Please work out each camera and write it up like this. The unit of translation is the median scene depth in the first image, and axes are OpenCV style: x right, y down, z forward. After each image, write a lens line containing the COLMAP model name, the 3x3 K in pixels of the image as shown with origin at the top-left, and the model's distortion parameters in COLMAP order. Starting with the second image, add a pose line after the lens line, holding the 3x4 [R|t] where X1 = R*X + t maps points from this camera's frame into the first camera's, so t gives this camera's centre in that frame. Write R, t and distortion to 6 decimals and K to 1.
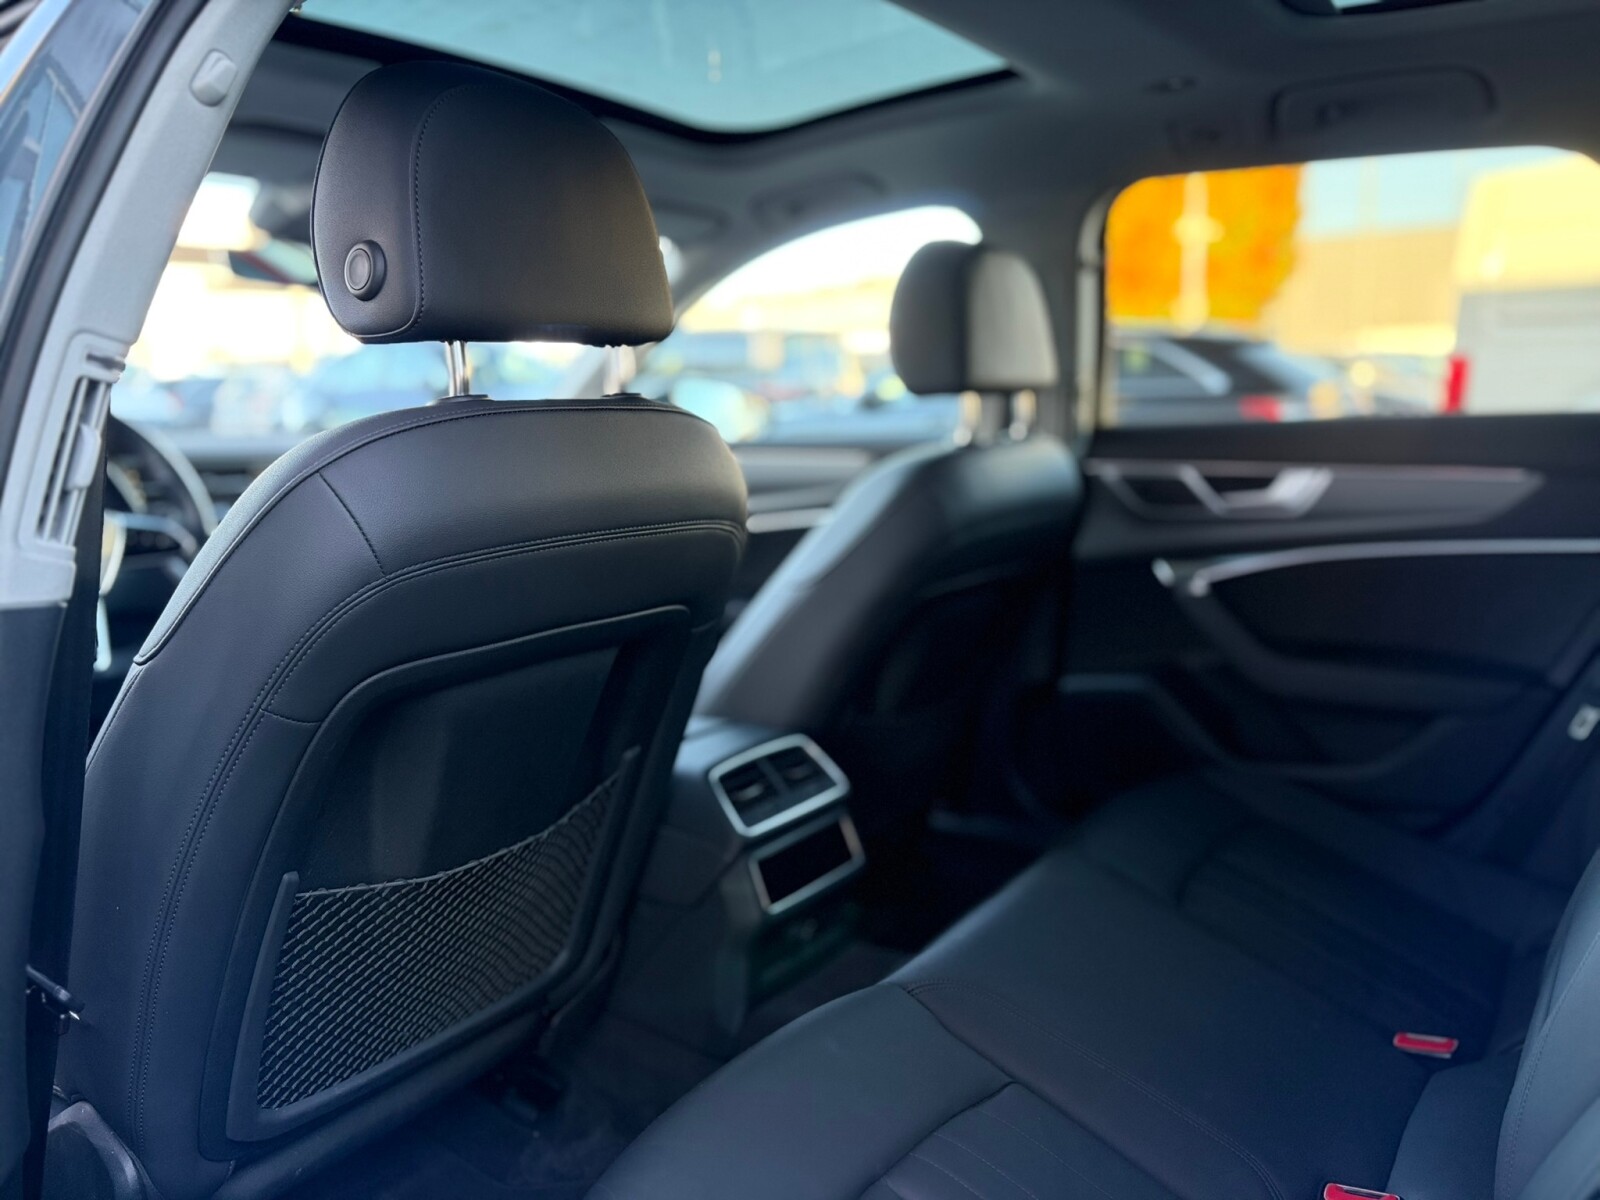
lens RADIAL K [[1269.5, 0, 797.4], [0, 1269.5, 604.5], [0, 0, 1]] dist [-0.006315, -0.000761]
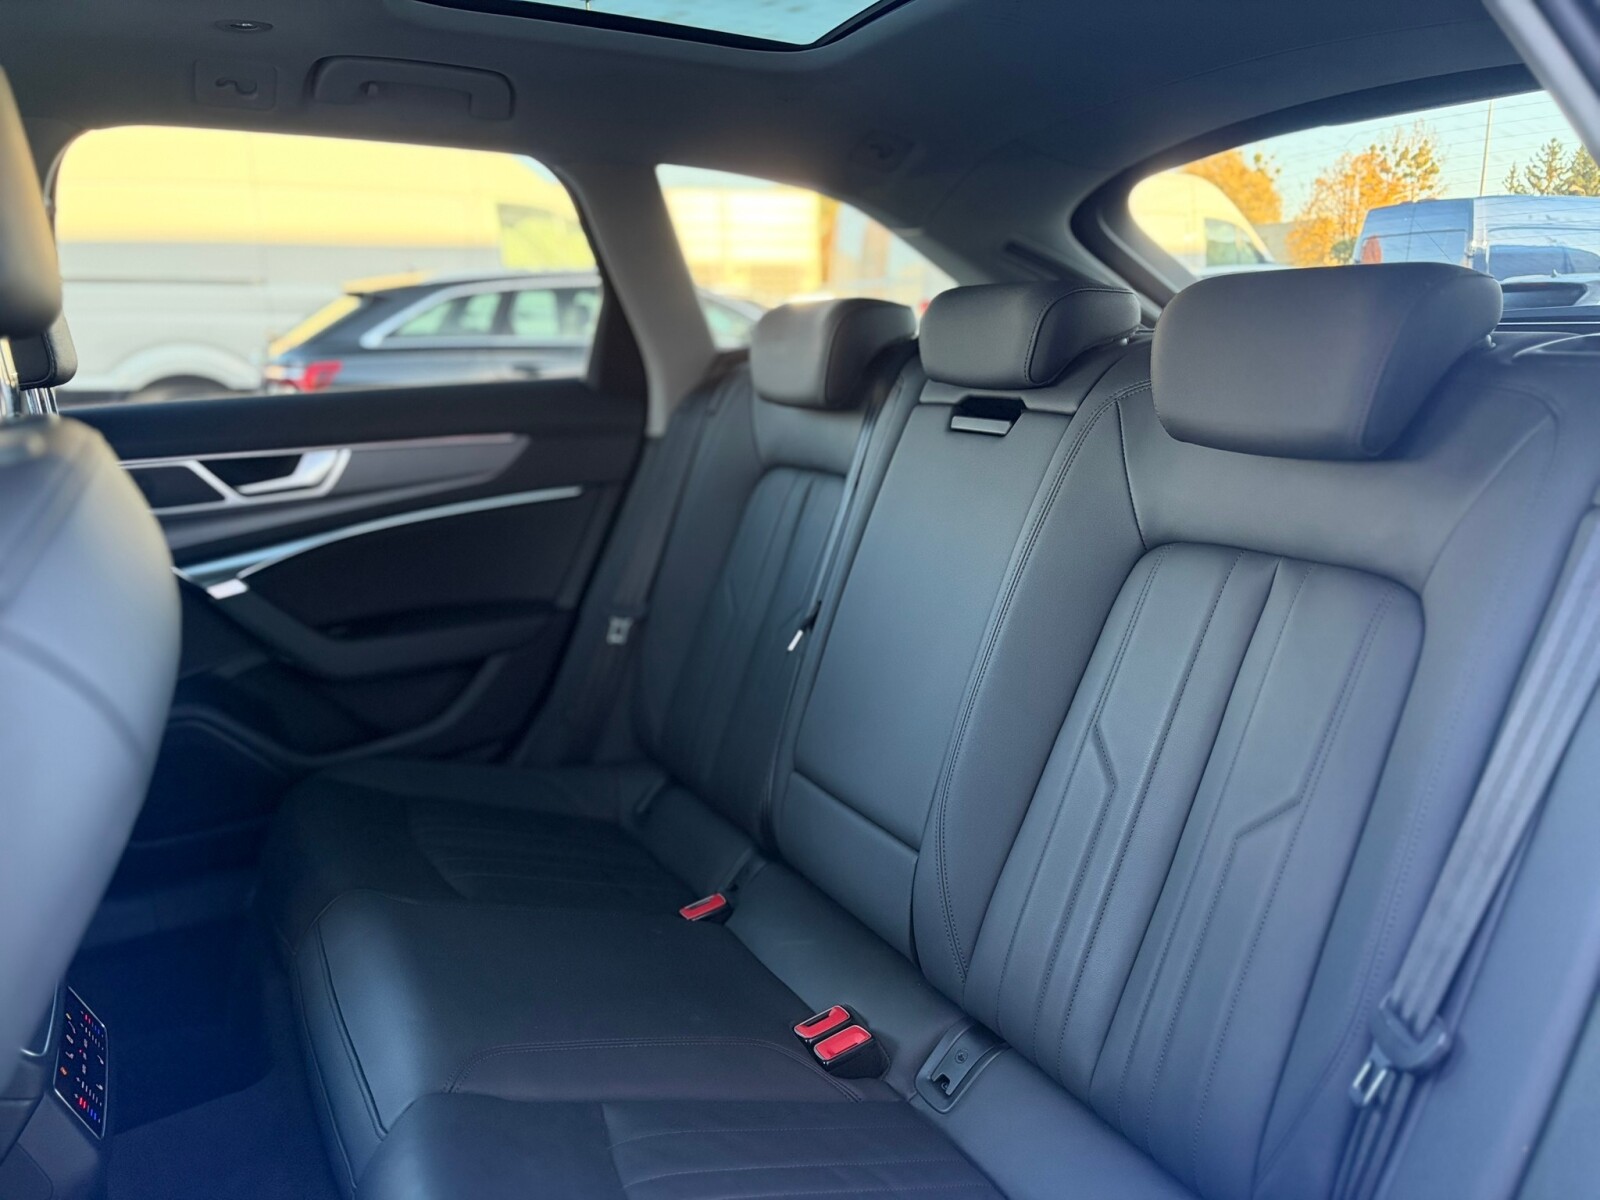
lens RADIAL K [[1269.5, 0, 797.4], [0, 1269.5, 604.5], [0, 0, 1]] dist [-0.006315, -0.000761]
pose [[0.413712, -0.184321, 0.891554, -0.363733], [0.170004, 0.977706, 0.123244, -0.049155], [-0.894394, 0.100581, 0.435824, 0.267377]]
